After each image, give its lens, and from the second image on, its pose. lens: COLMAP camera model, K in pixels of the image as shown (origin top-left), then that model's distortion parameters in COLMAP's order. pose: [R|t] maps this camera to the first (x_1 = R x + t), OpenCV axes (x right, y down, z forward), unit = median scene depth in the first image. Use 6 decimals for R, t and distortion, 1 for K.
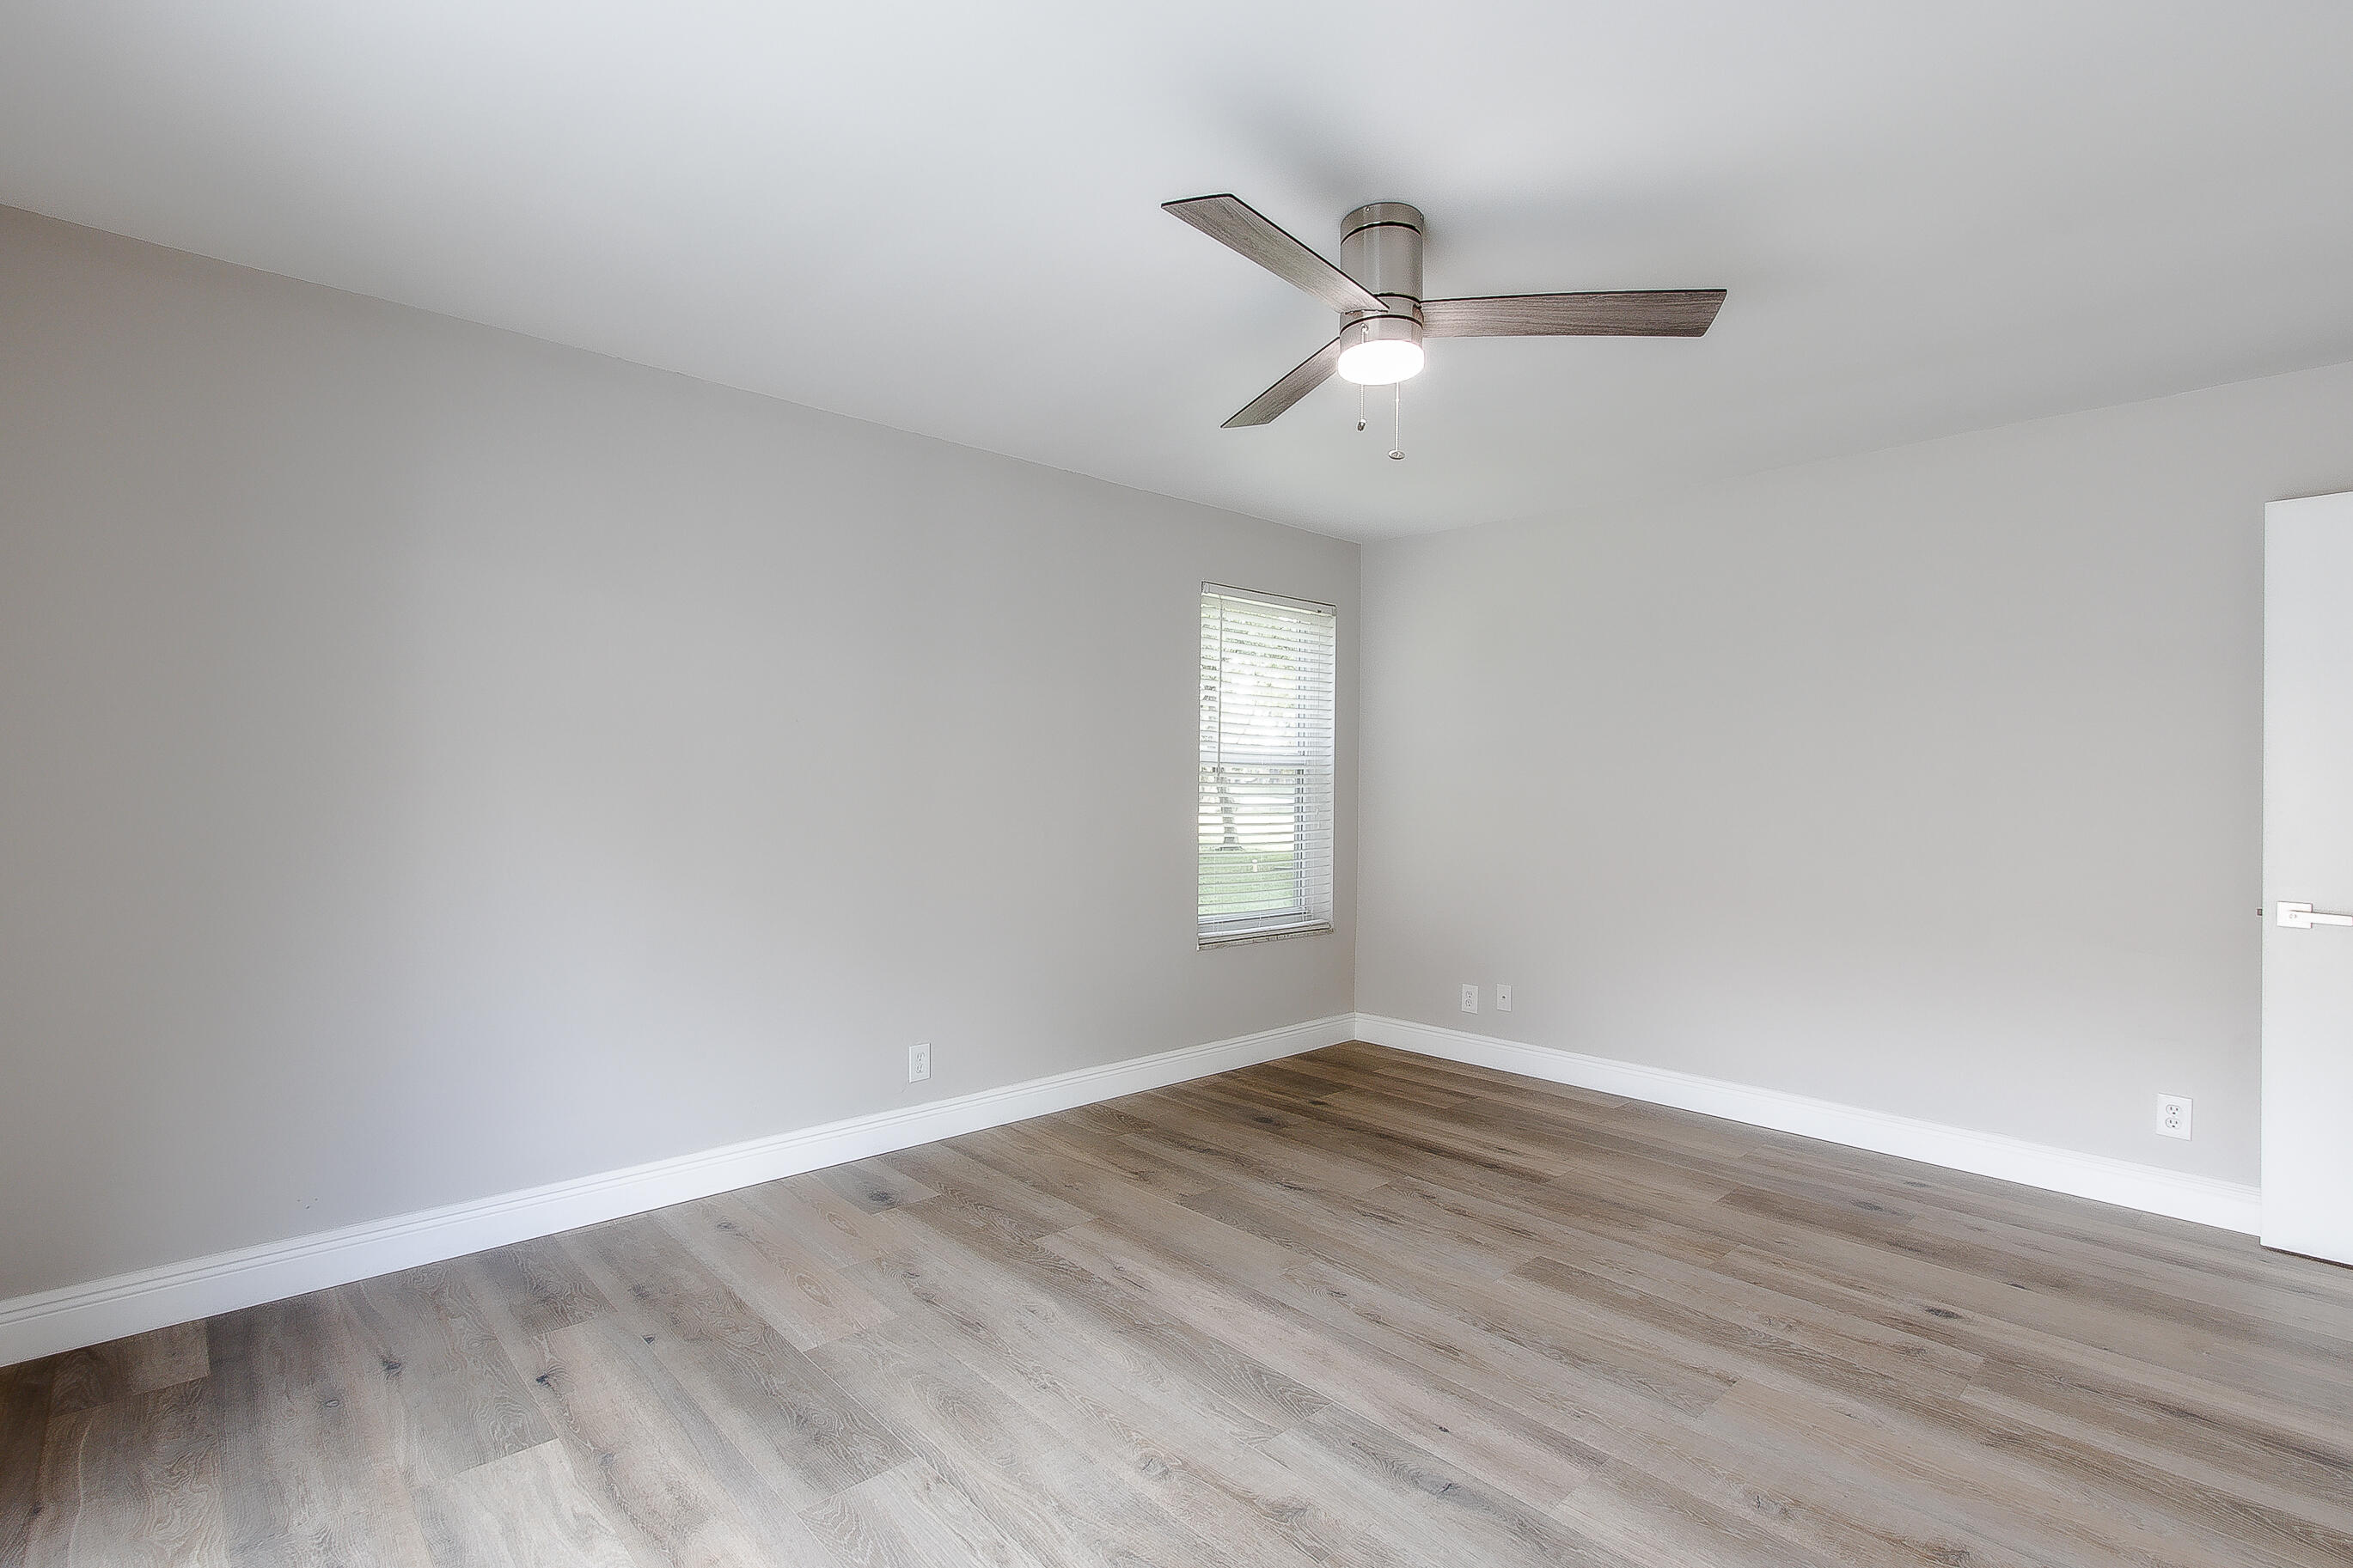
lens RADIAL K [[1073.2, 0, 1158.4], [0, 1073.2, 783.1], [0, 0, 1]] dist [0.002050, 0.000124]
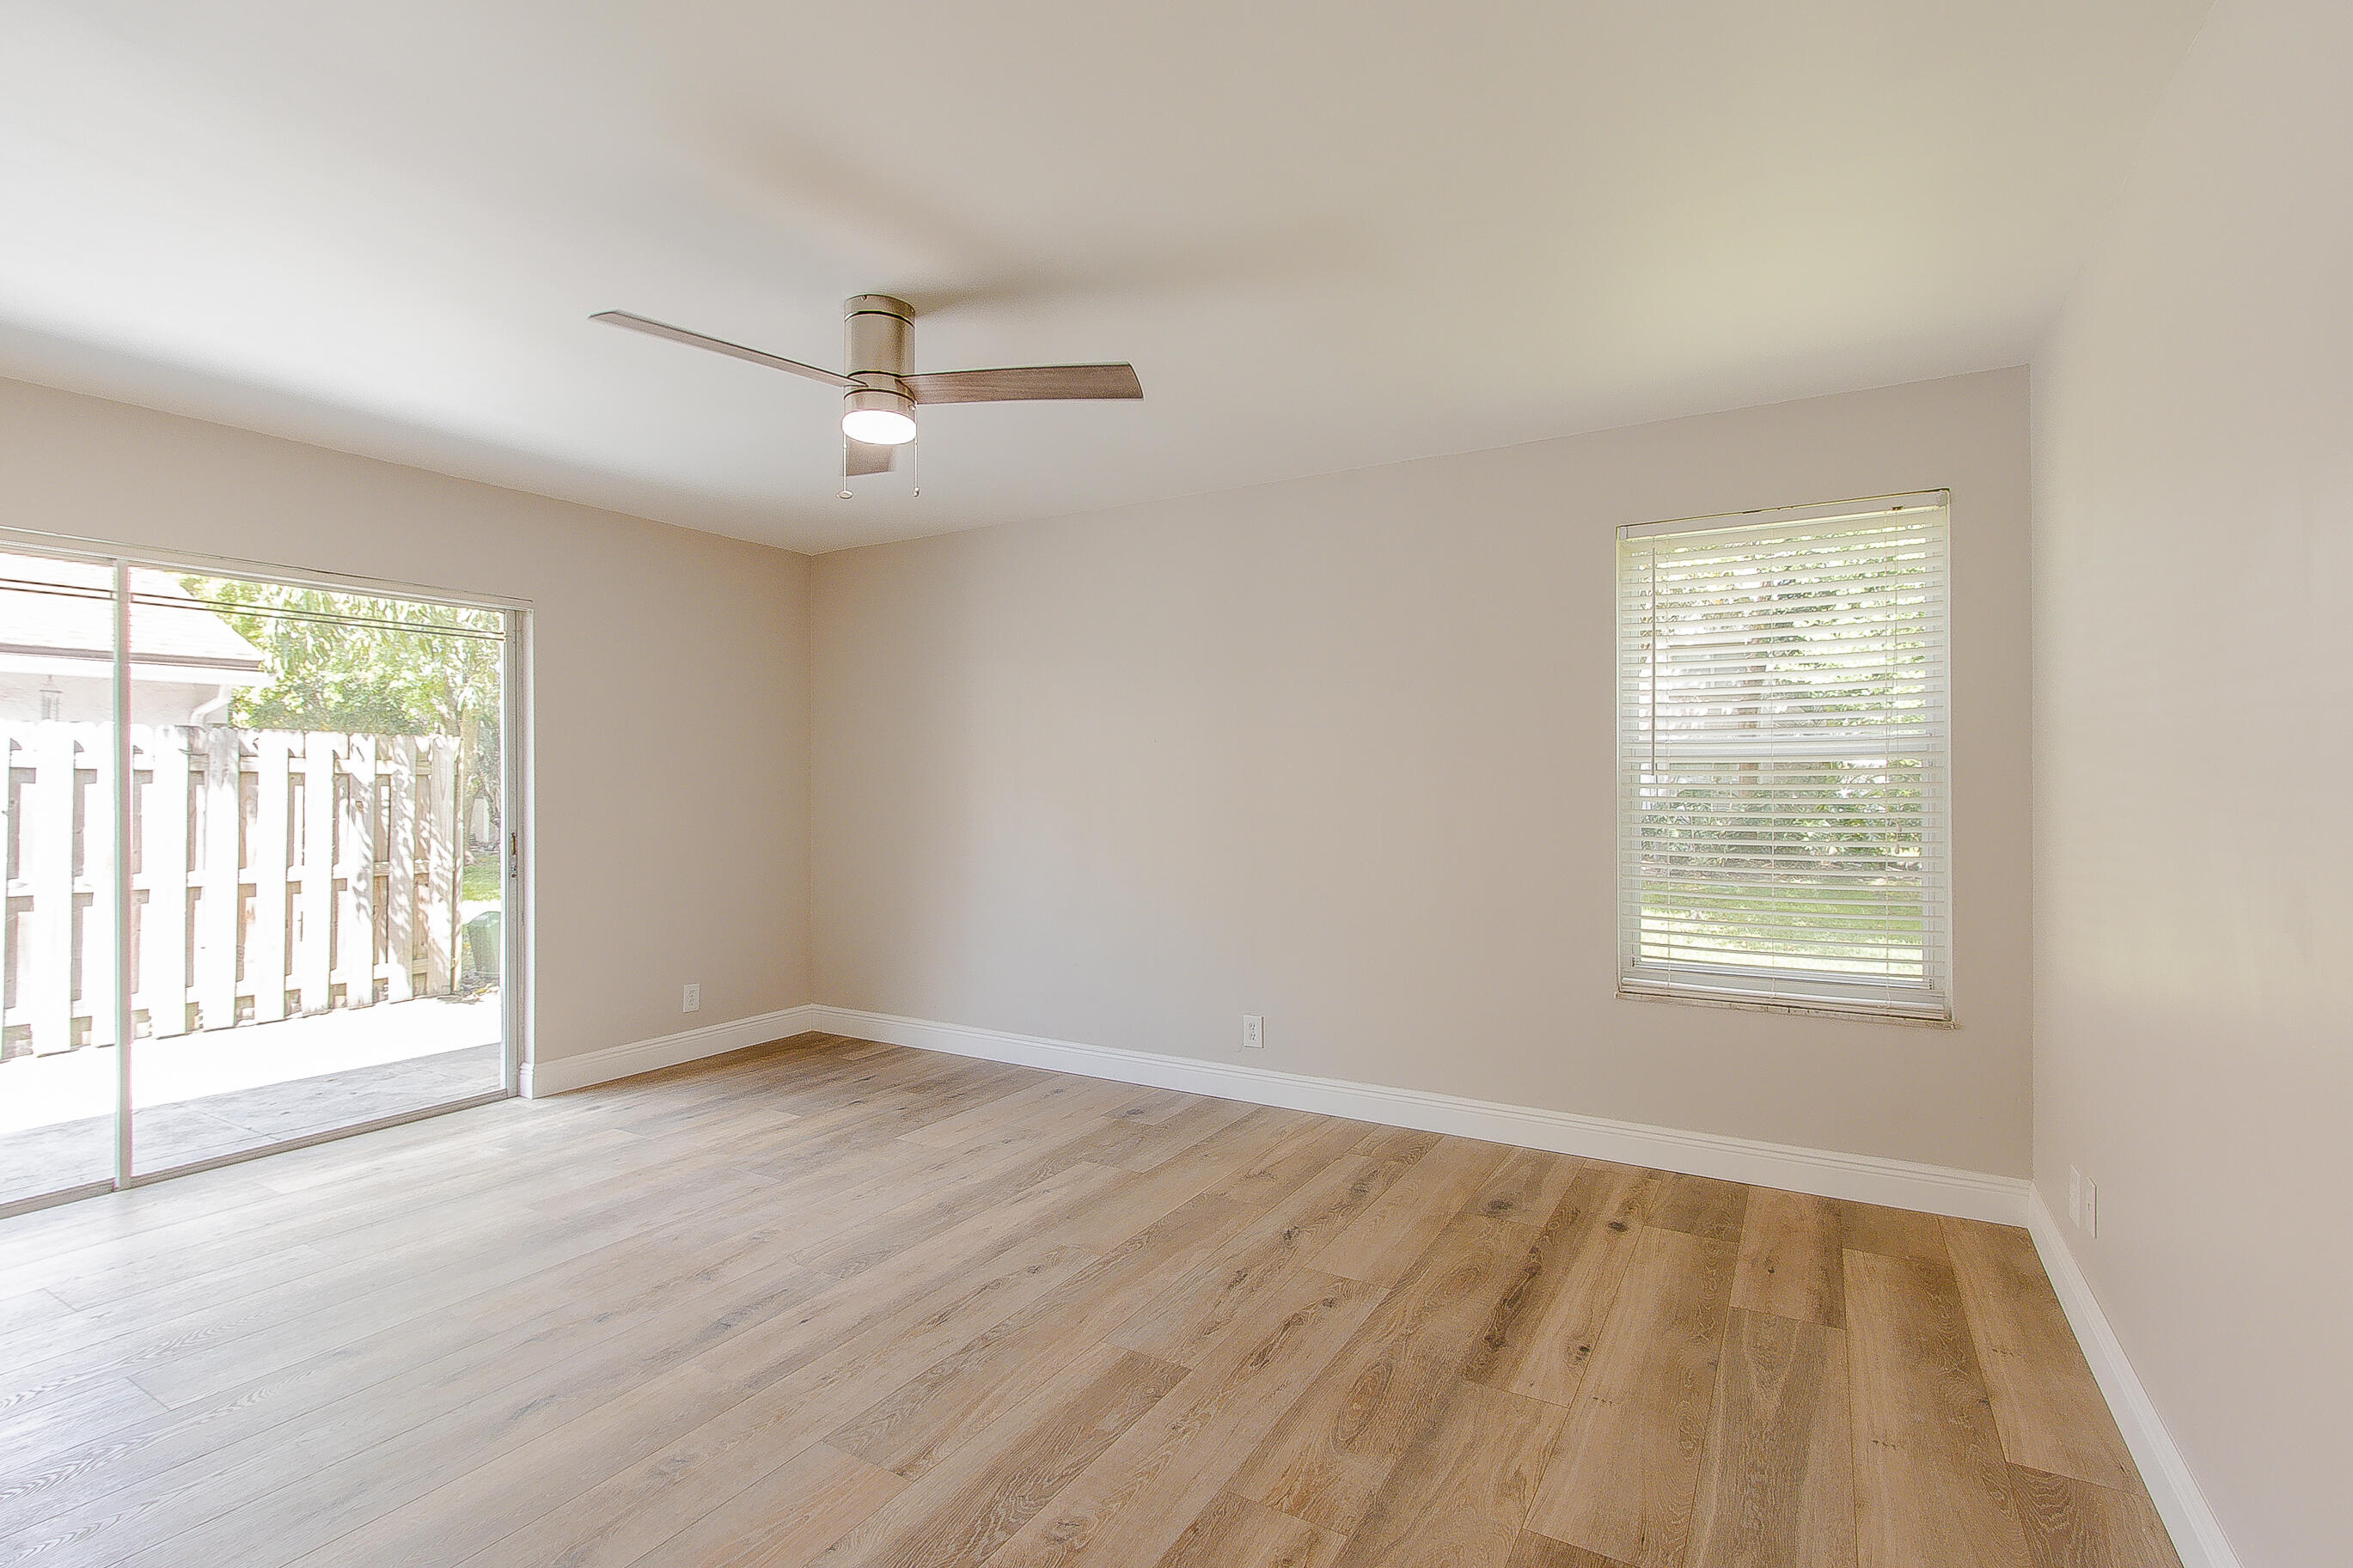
lens RADIAL K [[1073.2, 0, 1158.4], [0, 1073.2, 783.1], [0, 0, 1]] dist [0.002050, 0.000124]
pose [[0.308824, -0.014890, -0.951003, 0.993678], [0.004849, 0.999889, -0.014081, 0.013240], [0.951107, -0.000263, 0.308862, 0.650351]]
